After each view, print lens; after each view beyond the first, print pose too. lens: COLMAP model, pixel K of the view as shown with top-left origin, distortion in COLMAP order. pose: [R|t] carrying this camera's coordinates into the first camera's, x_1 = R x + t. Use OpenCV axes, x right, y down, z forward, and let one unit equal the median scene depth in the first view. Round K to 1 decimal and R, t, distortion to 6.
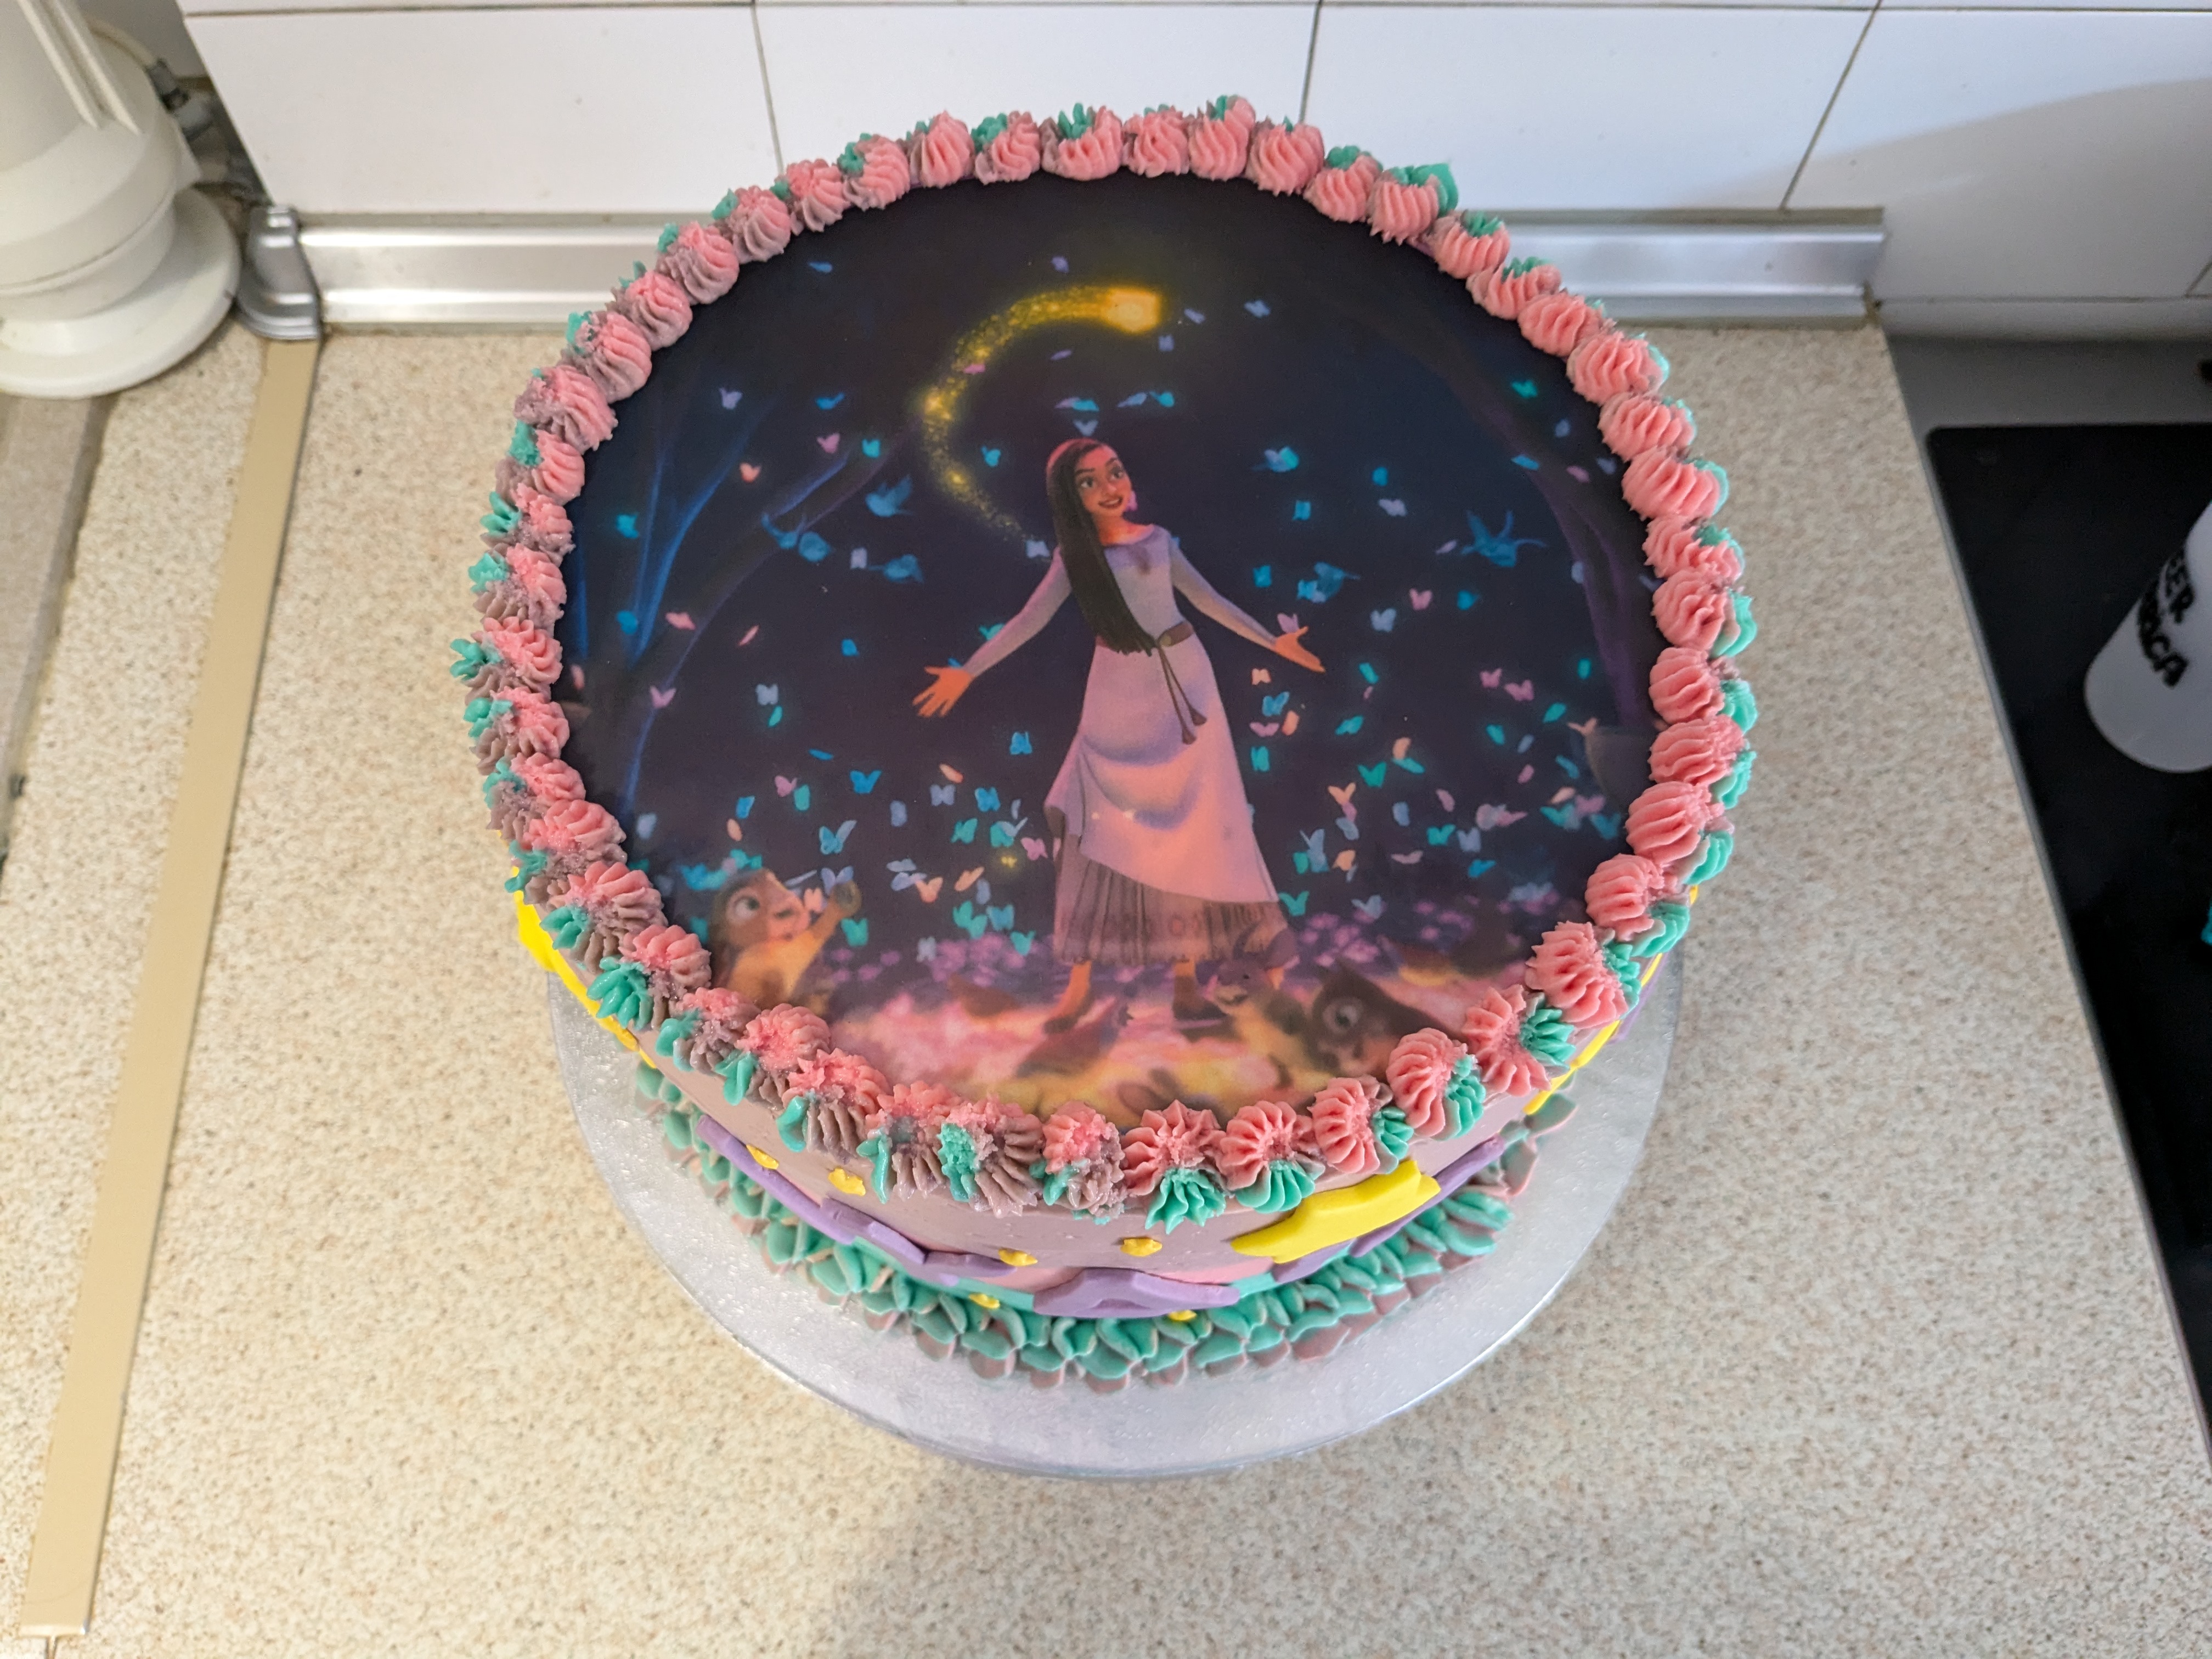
lens RADIAL K [[1793.8, 0, 1085.2], [0, 1793.8, 865.1], [0, 0, 1]] dist [0.023519, -0.072947]
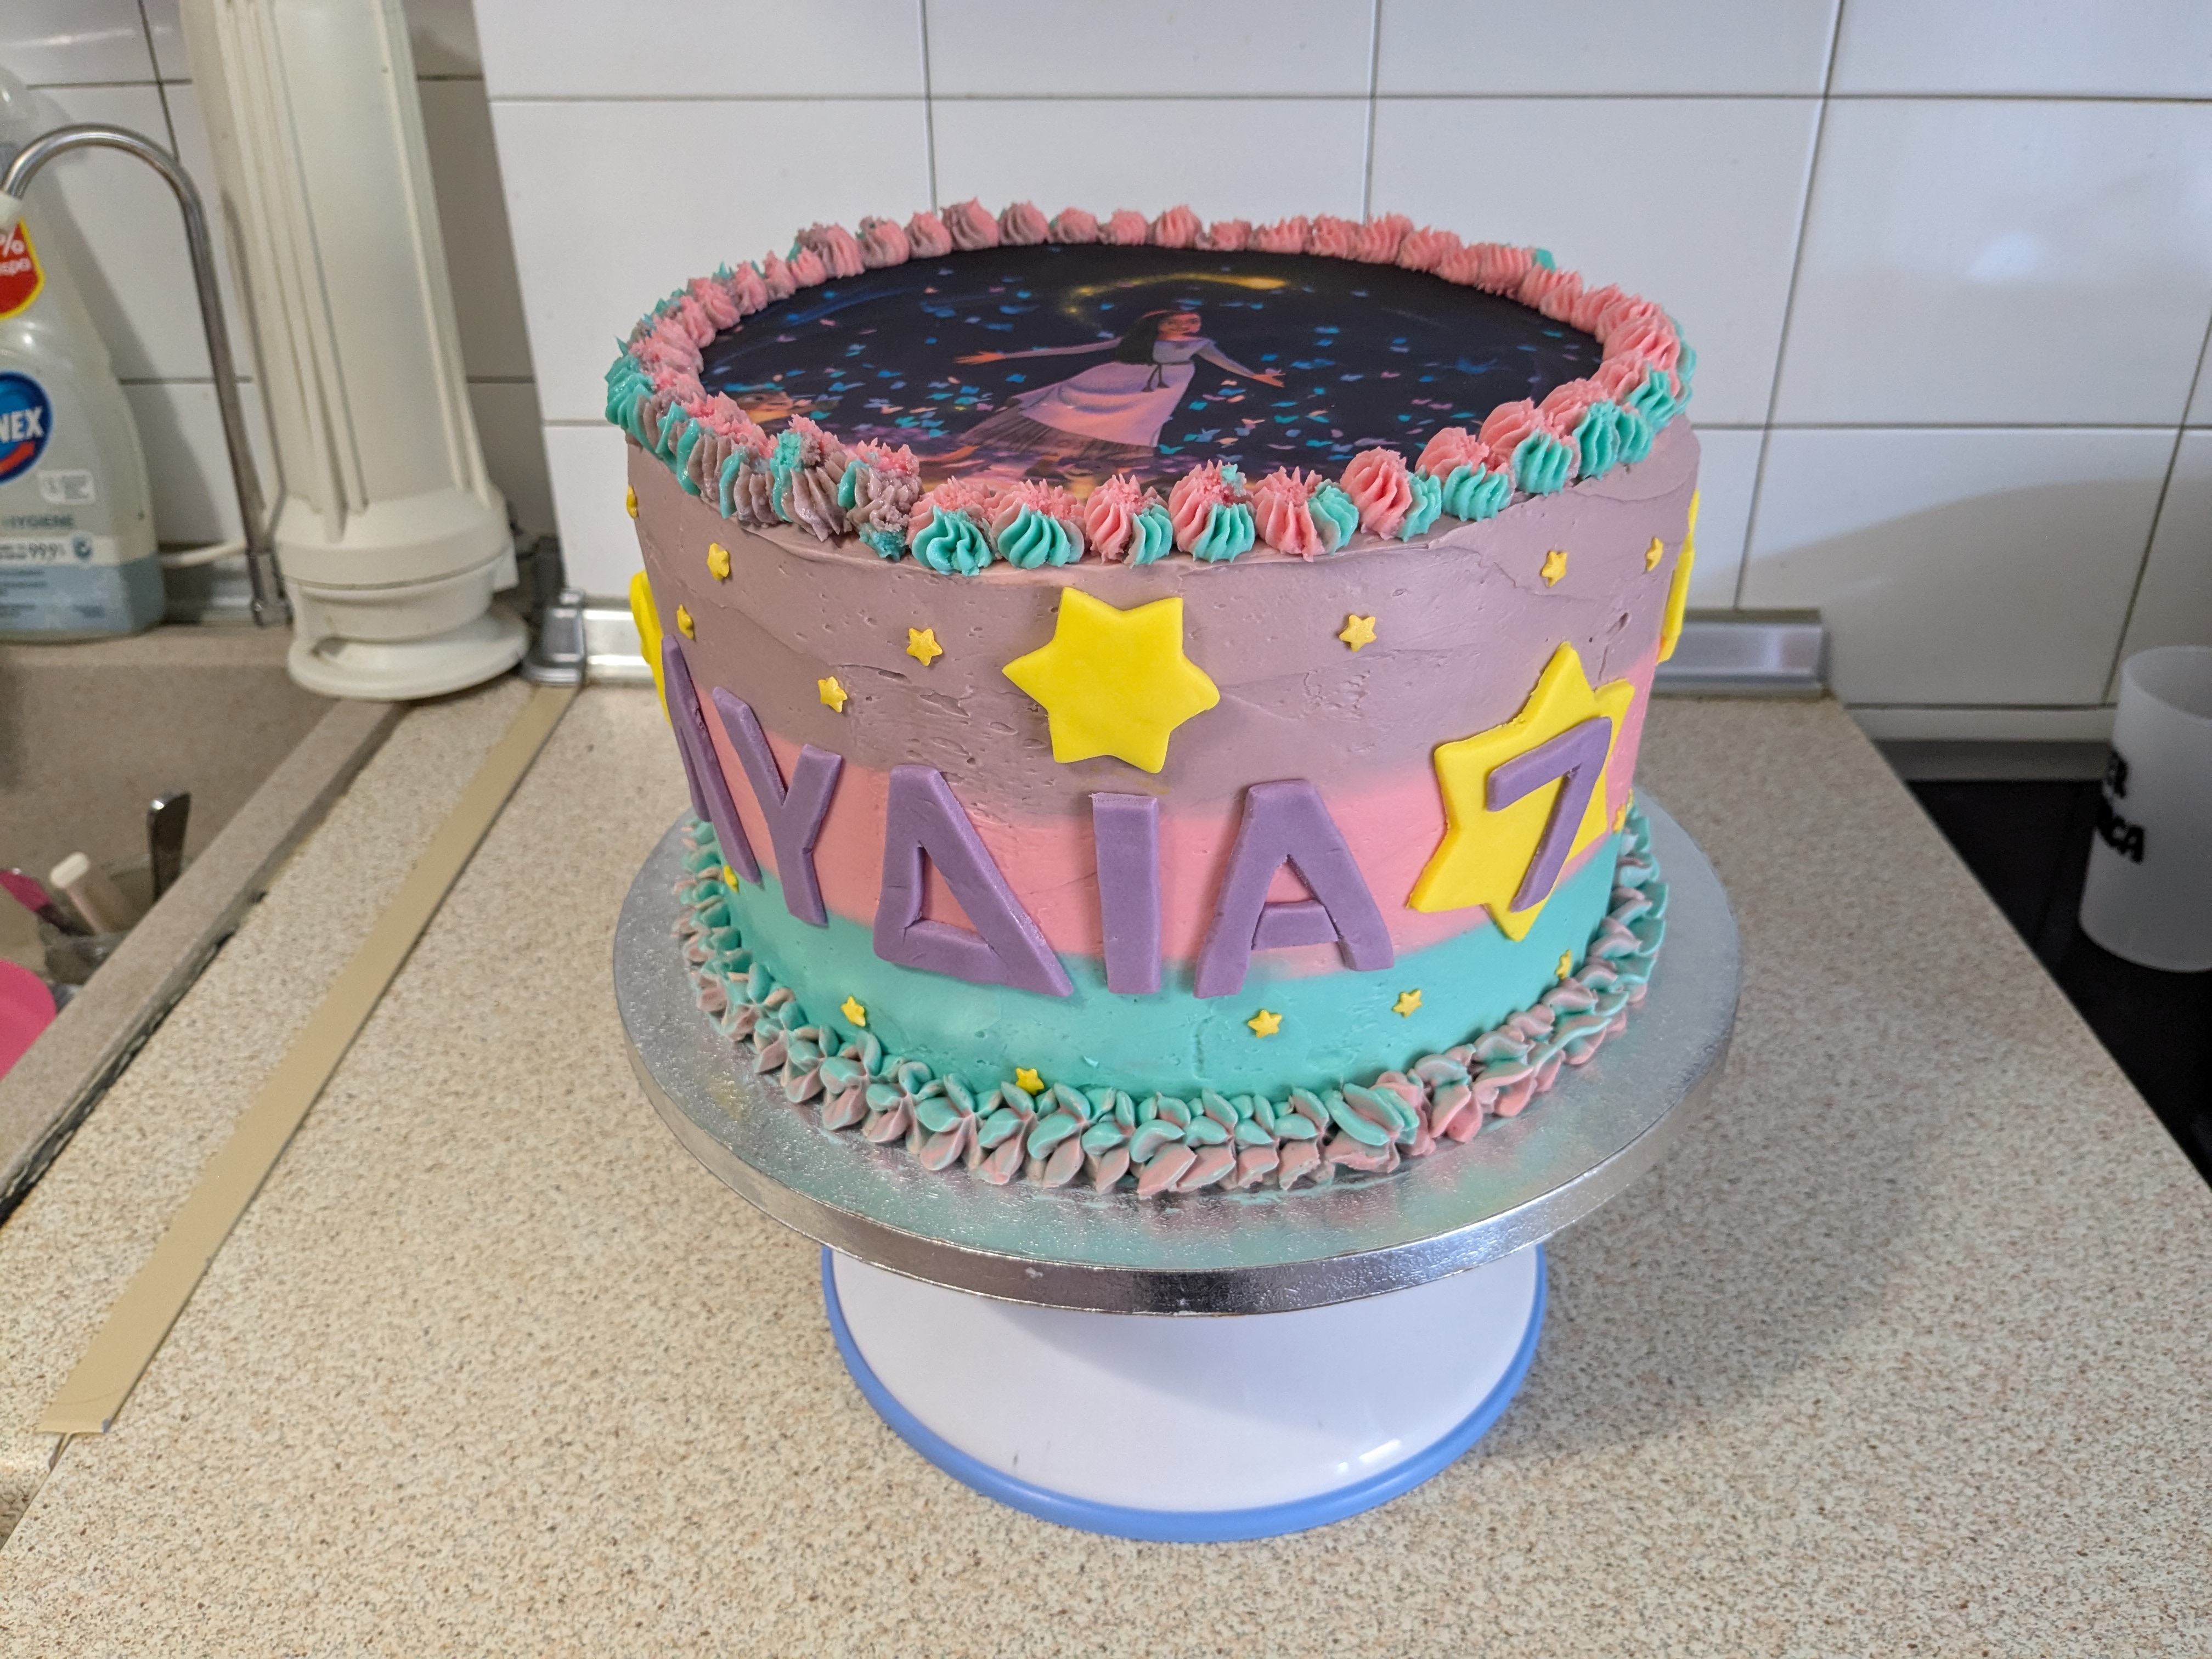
lens RADIAL K [[1793.8, 0, 1113.0], [0, 1793.8, 845.1], [0, 0, 1]] dist [0.023519, -0.072947]
pose [[0.998149, 0.009171, -0.060121, 0.035999], [-0.041678, 0.823082, -0.566391, 0.645503], [0.044291, 0.567848, 0.821941, 0.046440]]
